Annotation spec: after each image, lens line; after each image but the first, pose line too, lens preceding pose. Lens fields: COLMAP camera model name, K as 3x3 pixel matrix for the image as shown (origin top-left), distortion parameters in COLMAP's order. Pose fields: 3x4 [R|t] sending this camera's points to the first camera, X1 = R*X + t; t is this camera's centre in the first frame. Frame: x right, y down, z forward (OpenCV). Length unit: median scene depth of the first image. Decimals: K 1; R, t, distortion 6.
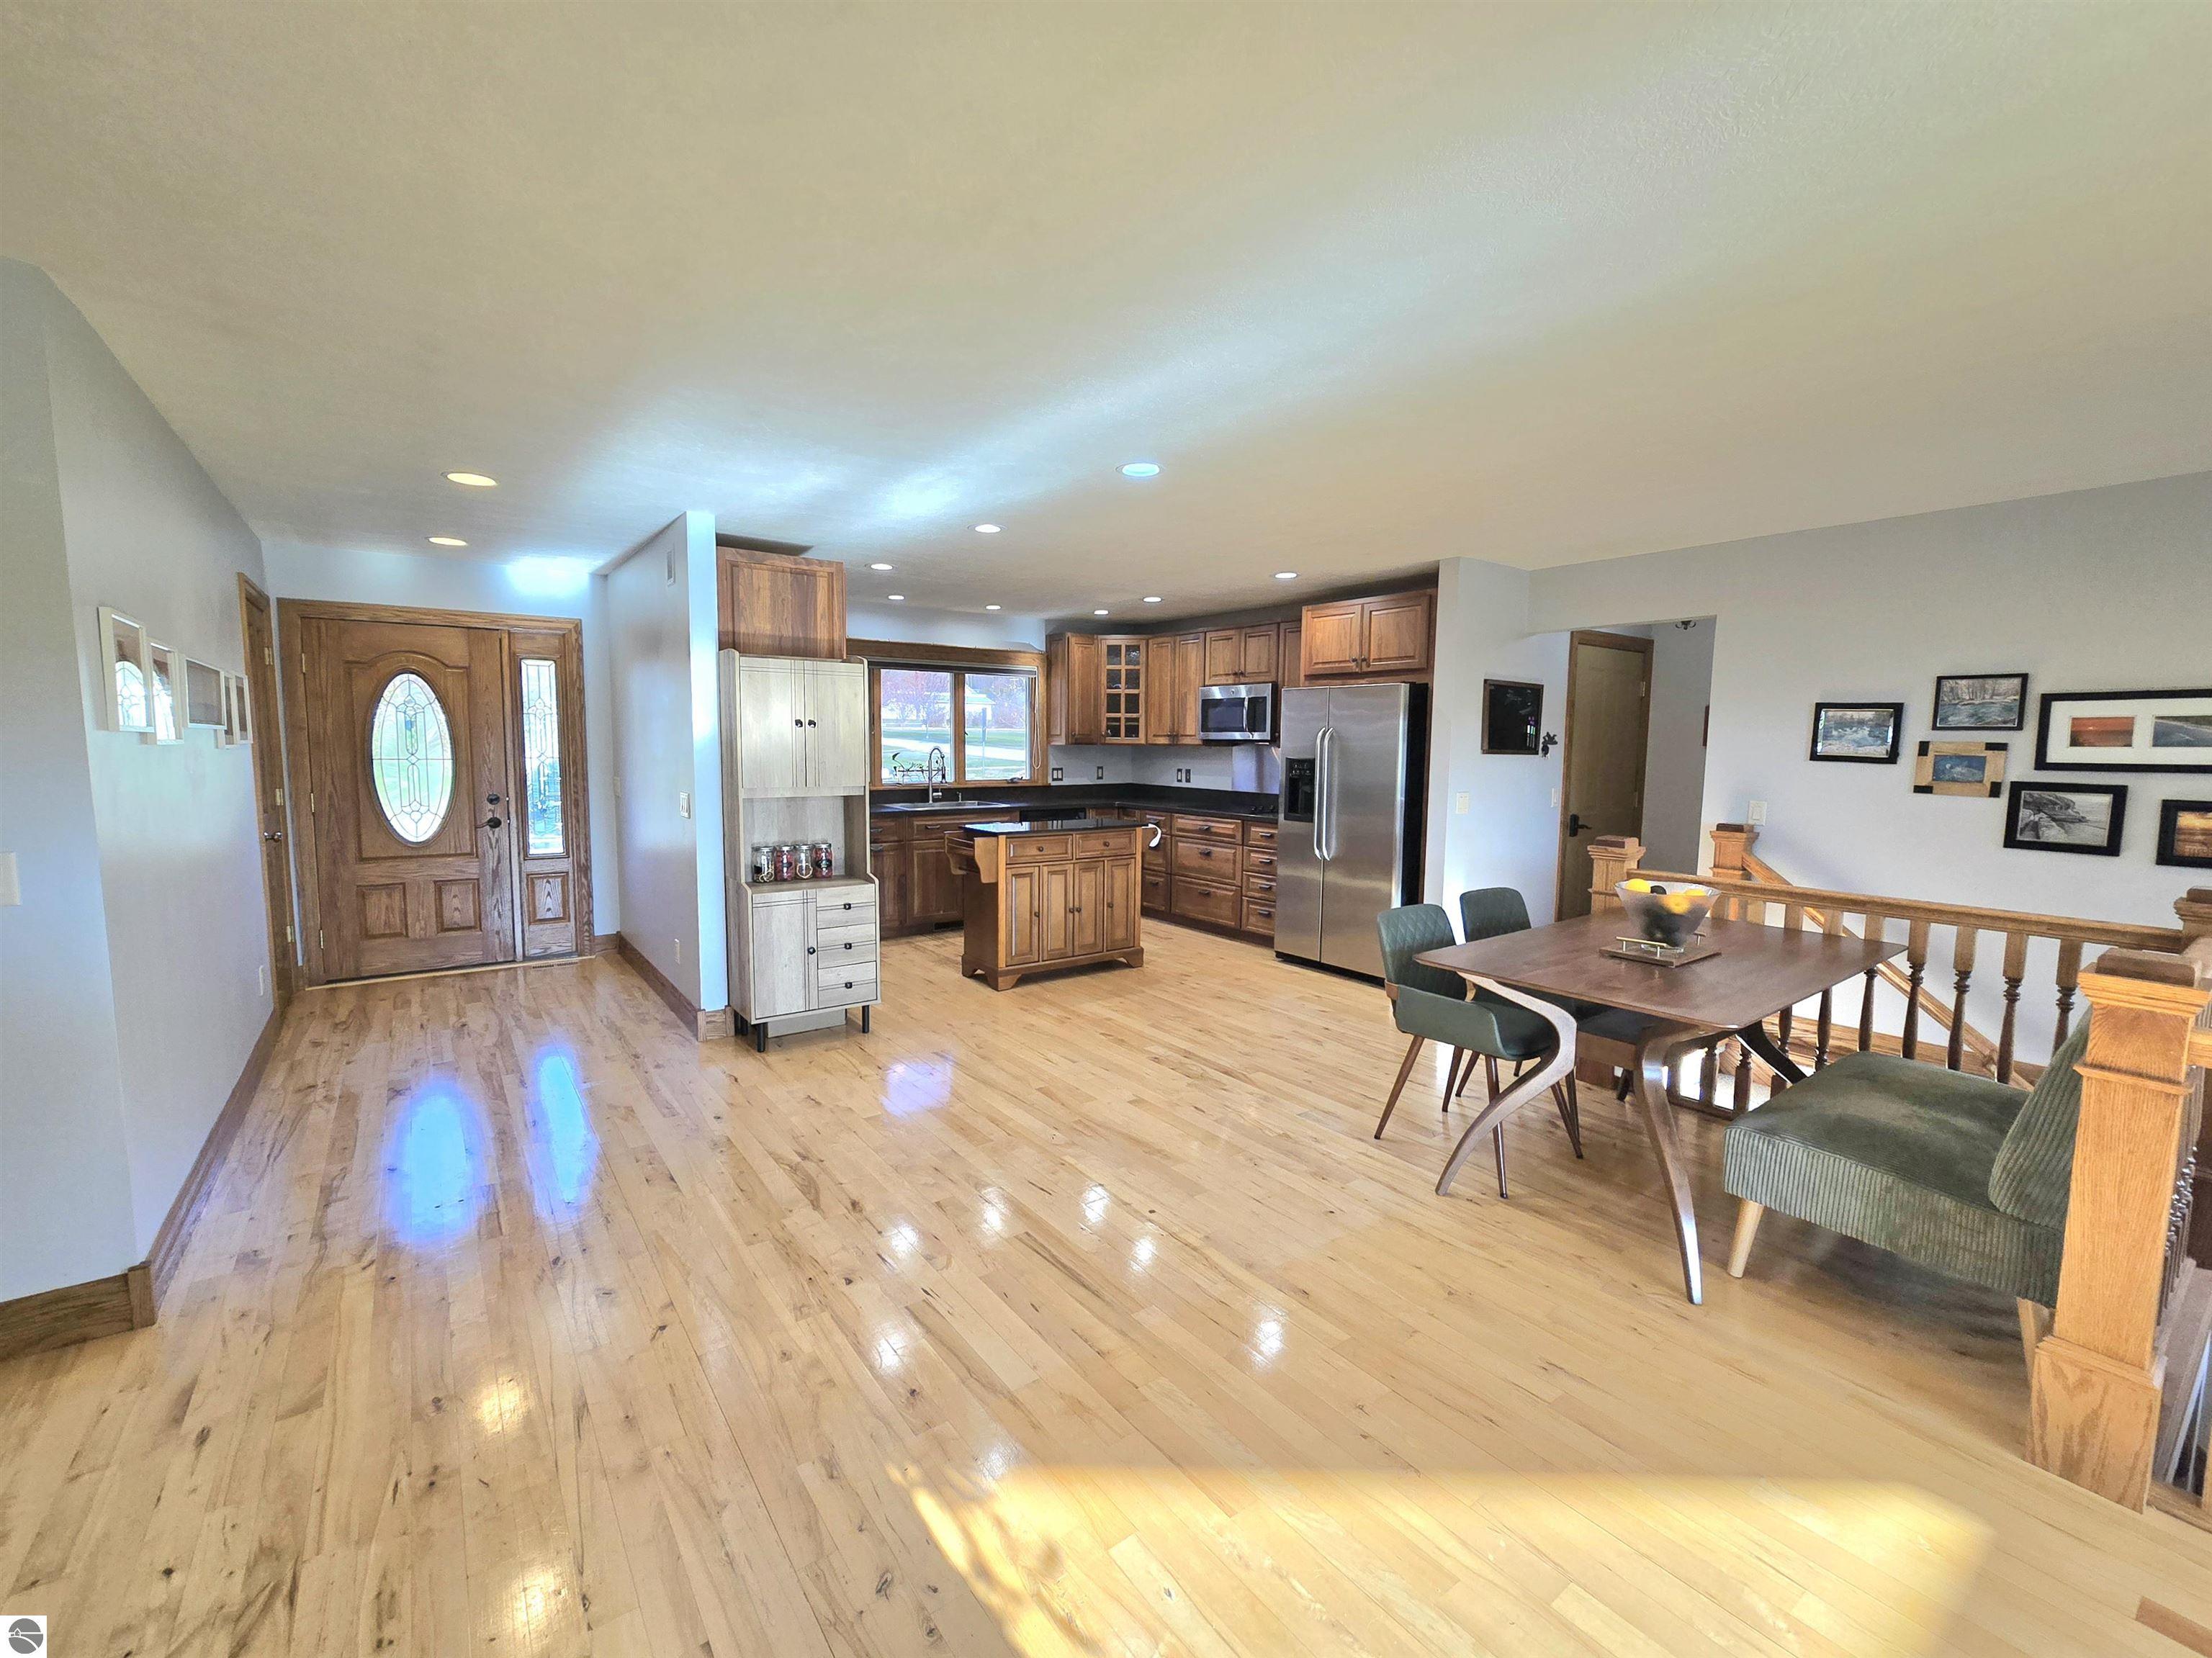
lens RADIAL K [[931.5, 0, 1096.8], [0, 931.5, 827.0], [0, 0, 1]] dist [-0.000729, 0.000074]
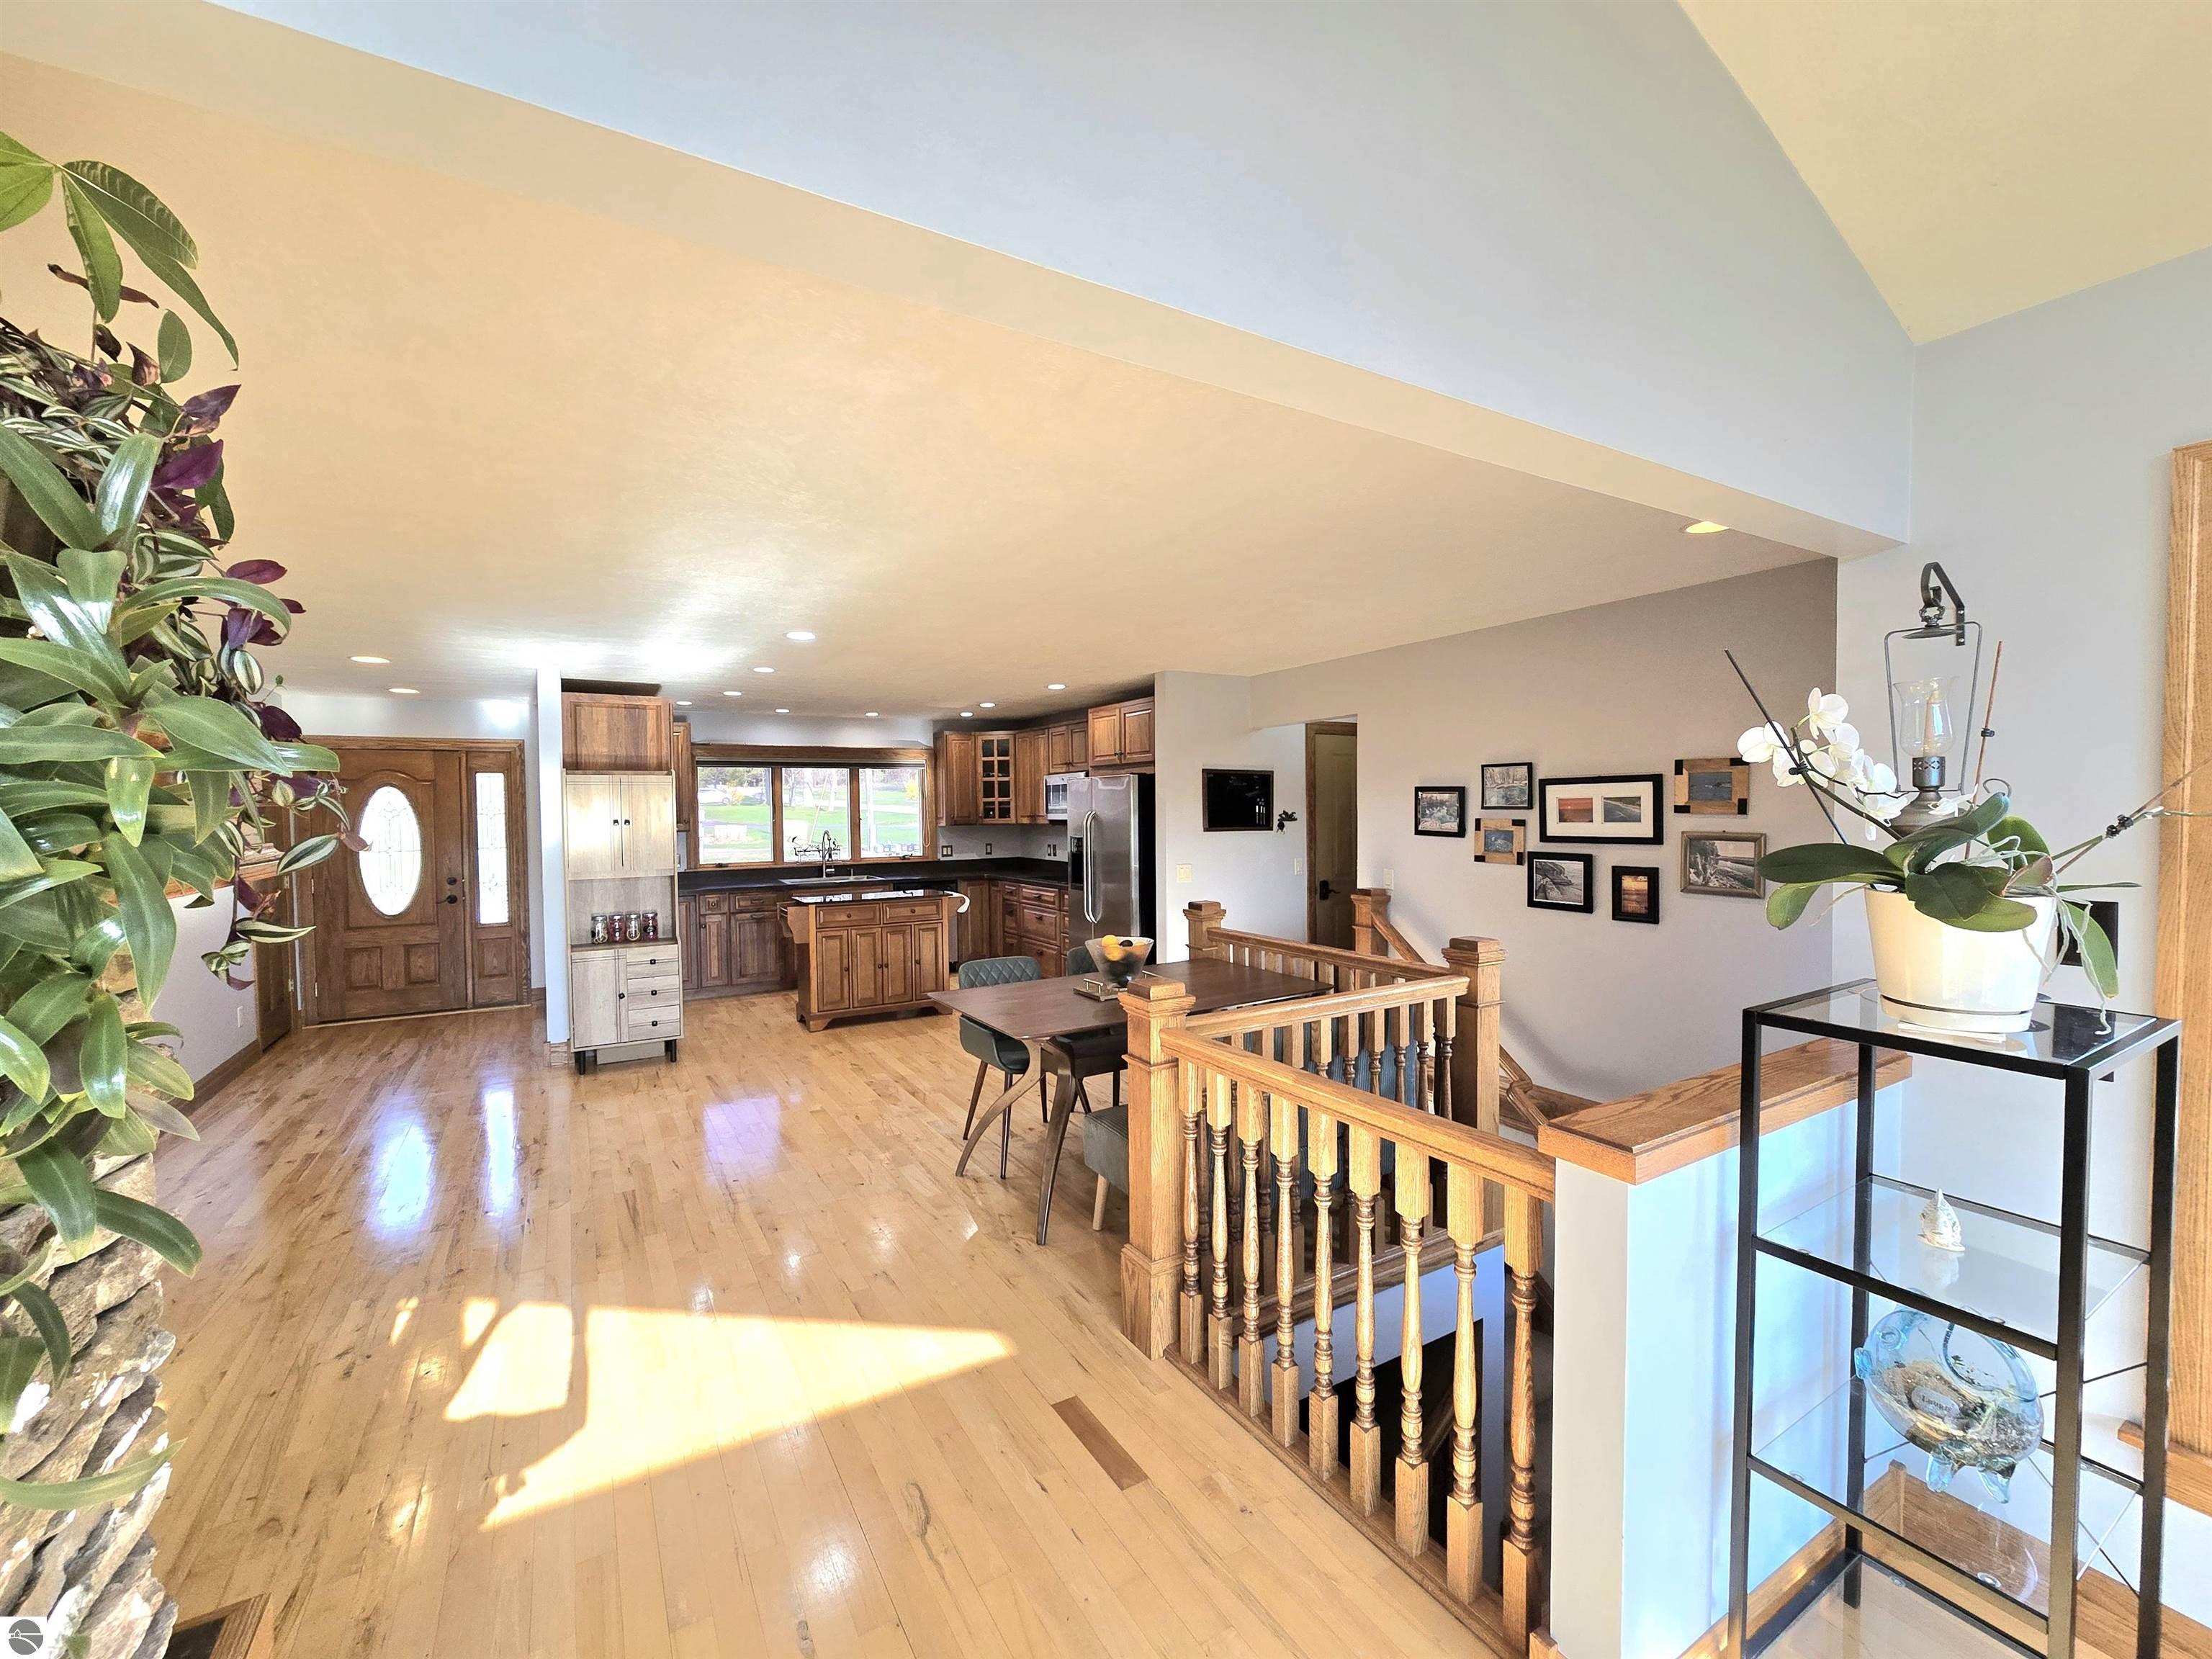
lens RADIAL K [[909.8, 0, 1094.9], [0, 909.8, 832.7], [0, 0, 1]] dist [-0.004403, -0.000204]
pose [[0.993924, -0.020056, -0.108230, 0.403359], [0.012889, 0.997702, -0.066522, -0.001727], [0.109316, 0.064722, 0.991898, -0.166291]]
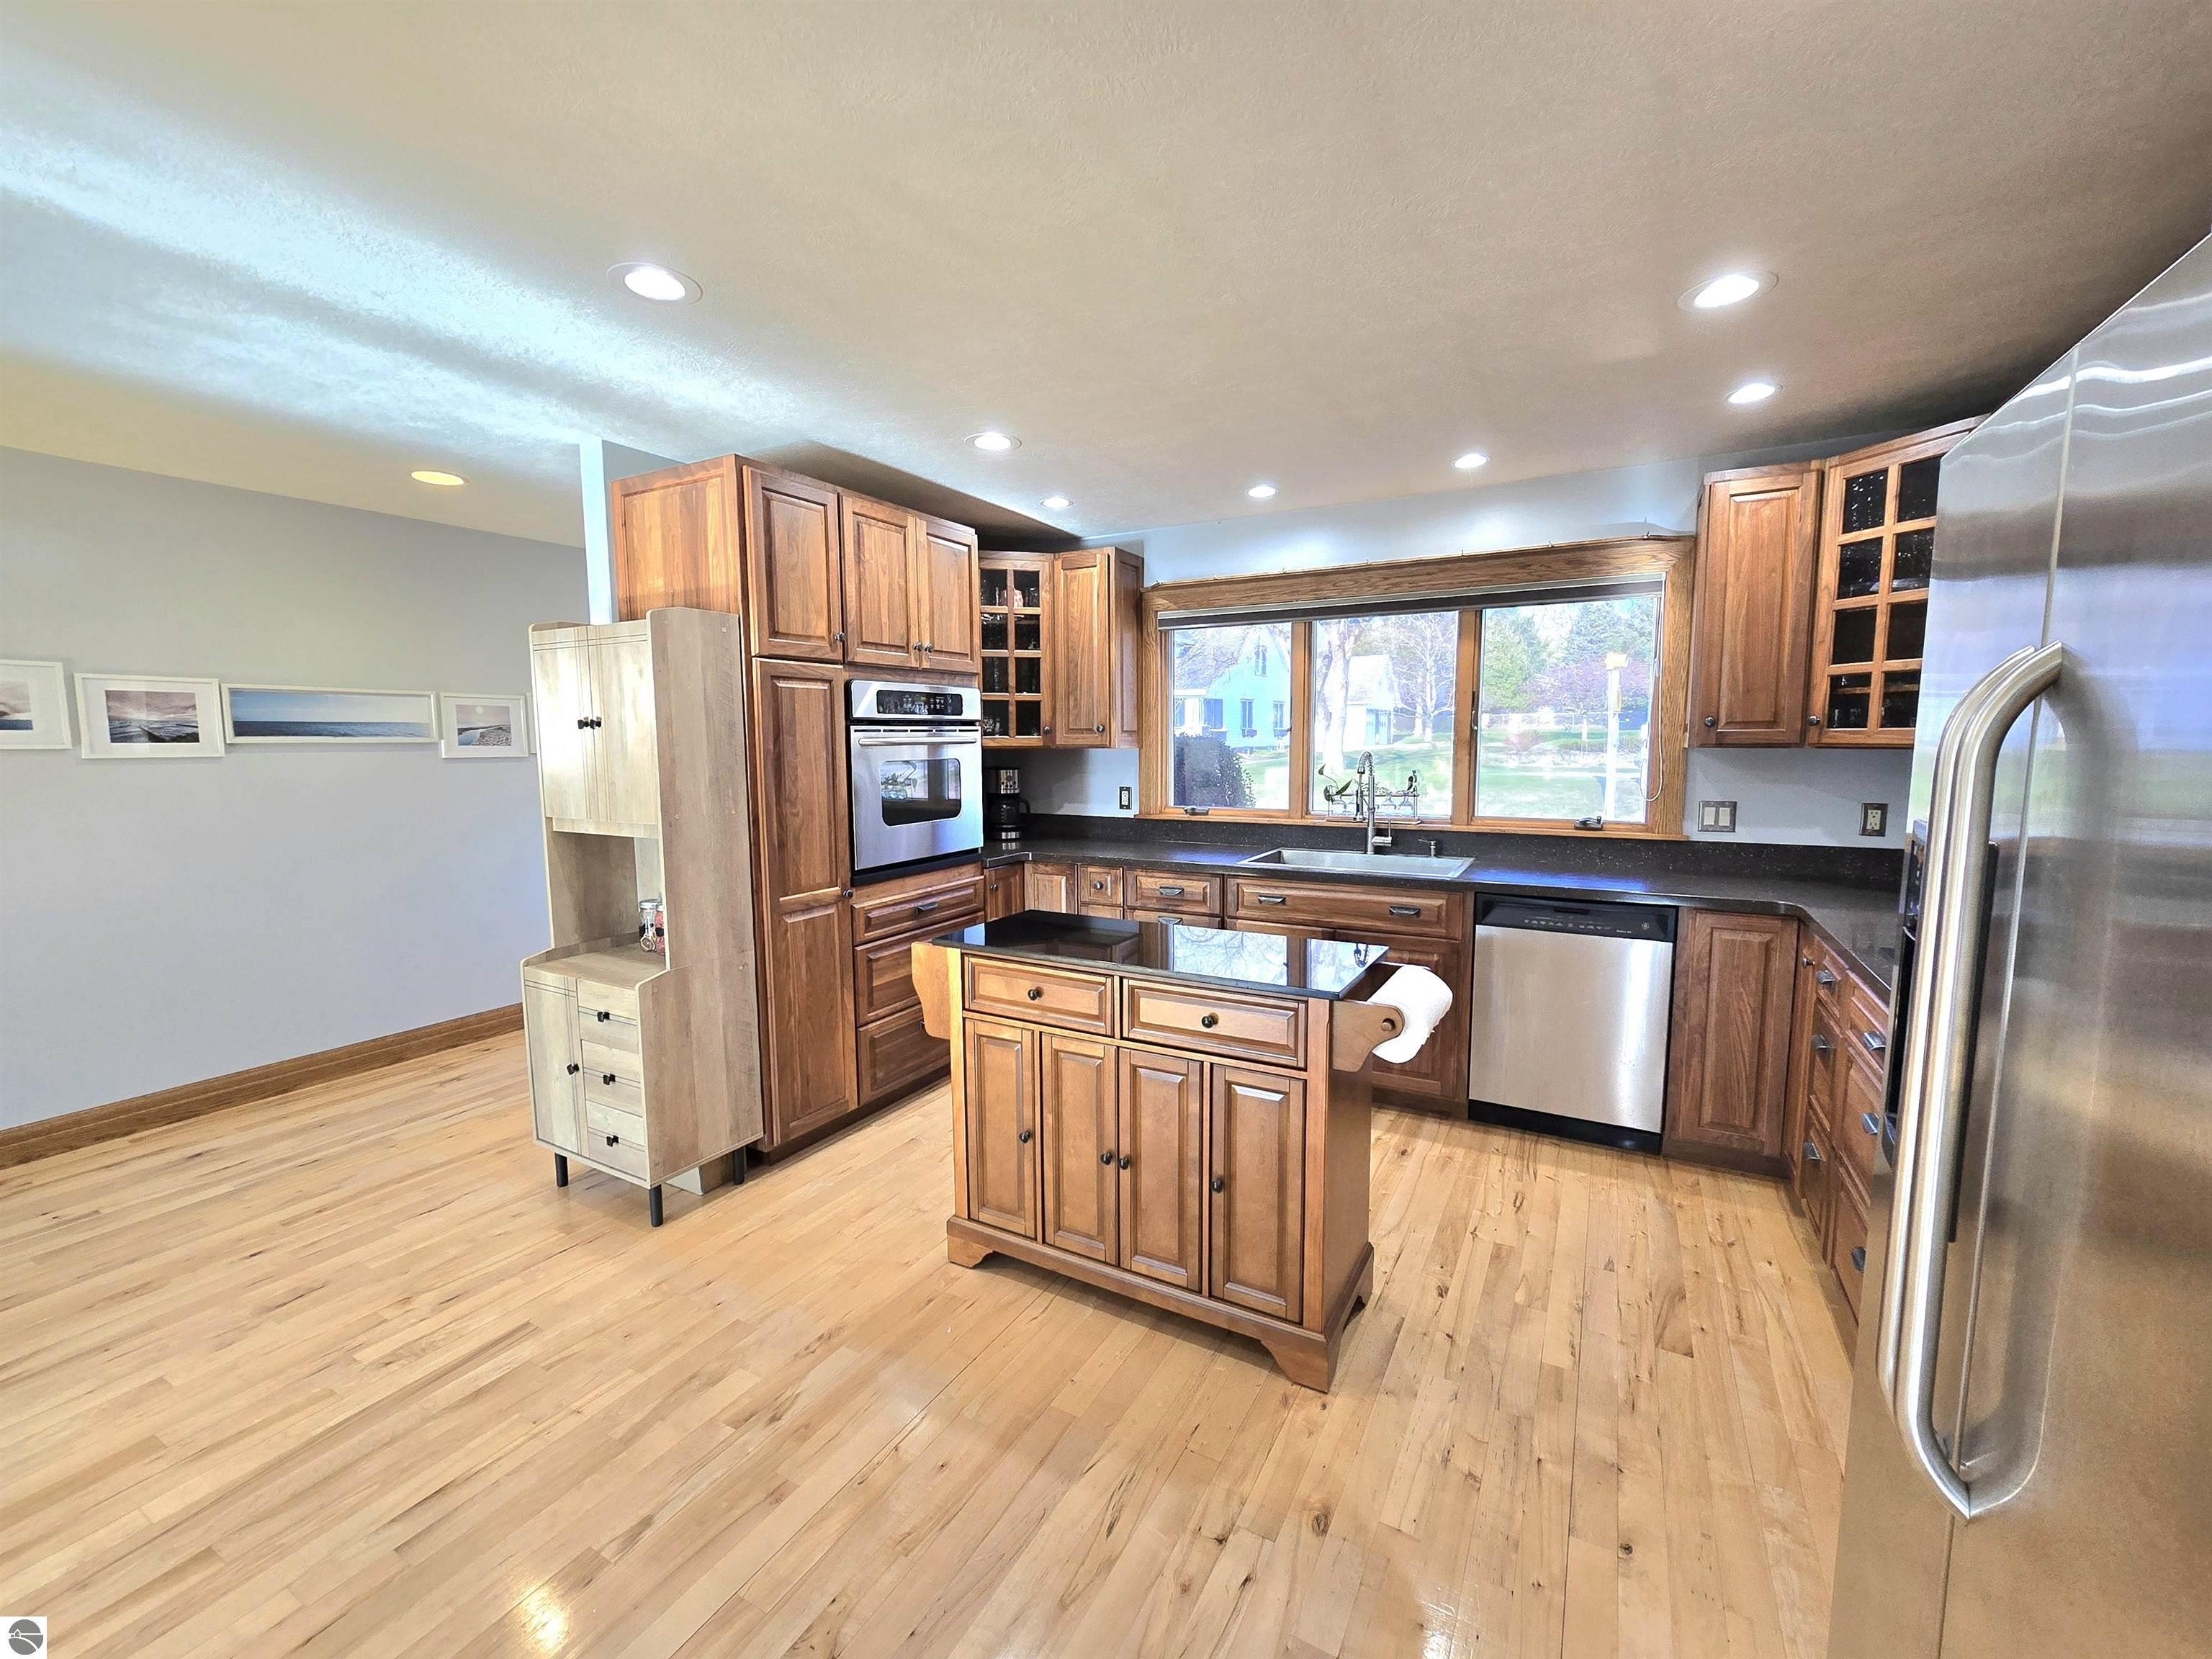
lens RADIAL K [[931.5, 0, 1096.8], [0, 931.5, 827.5], [0, 0, 1]] dist [-0.000729, 0.000074]
pose [[0.408388, 0.079766, -0.909317, 0.349224], [-0.074711, 0.995753, 0.053794, -0.081162], [0.909746, 0.045967, 0.412613, 0.859607]]
